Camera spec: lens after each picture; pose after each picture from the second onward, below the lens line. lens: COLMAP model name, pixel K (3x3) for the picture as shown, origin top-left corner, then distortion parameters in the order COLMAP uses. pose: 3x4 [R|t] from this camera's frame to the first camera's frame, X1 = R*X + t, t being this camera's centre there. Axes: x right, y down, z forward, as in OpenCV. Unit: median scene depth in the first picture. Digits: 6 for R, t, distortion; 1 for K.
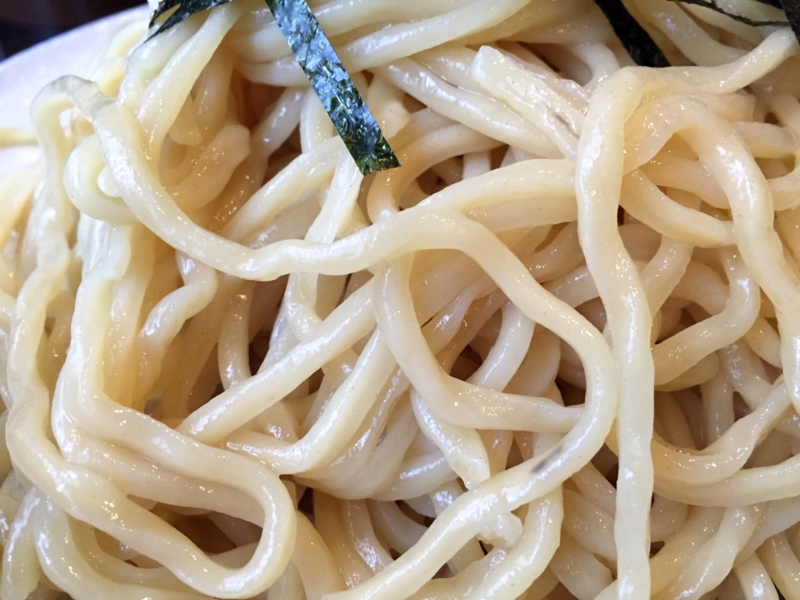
lens RADIAL K [[715.8, 0, 400.0], [0, 715.8, 300.0], [0, 0, 1]] dist [0.089908, -0.149442]
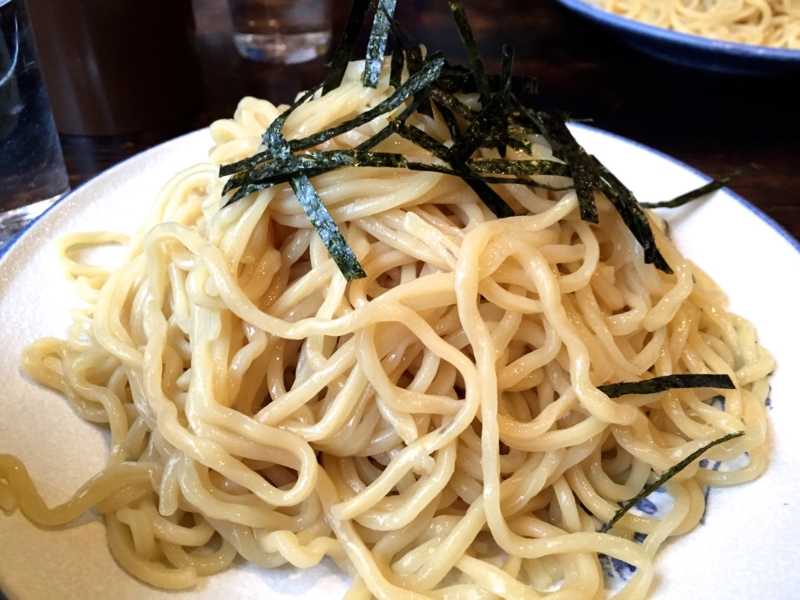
lens RADIAL K [[715.8, 0, 400.0], [0, 715.8, 300.0], [0, 0, 1]] dist [0.089908, -0.149442]
pose [[0.998445, -0.028386, 0.047986, -0.004667], [0.030426, 0.998641, -0.042323, -0.040764], [-0.046719, 0.043717, 0.997951, -0.882319]]
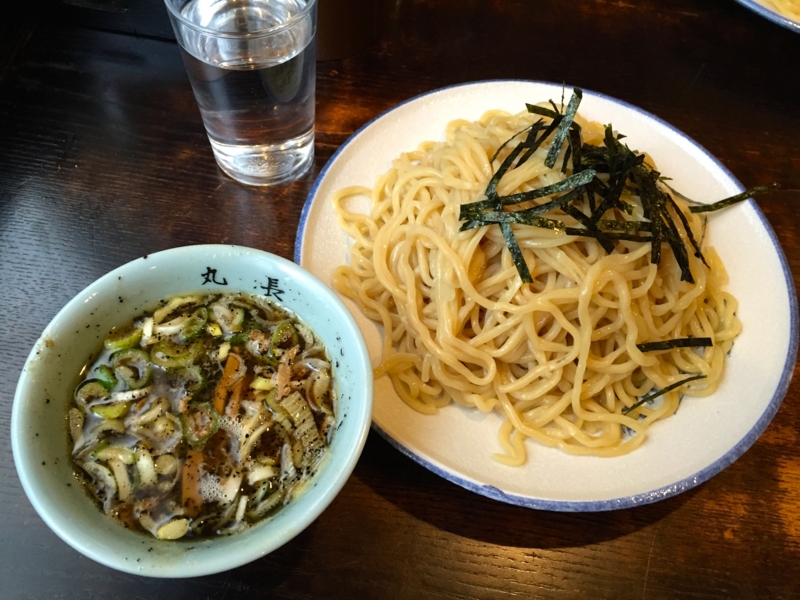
lens RADIAL K [[715.8, 0, 400.0], [0, 715.8, 300.0], [0, 0, 1]] dist [0.089908, -0.149442]
pose [[0.996013, 0.087497, 0.017368, -0.735040], [-0.088703, 0.950834, 0.296727, -1.126738], [0.009449, -0.297085, 0.954804, -2.555025]]
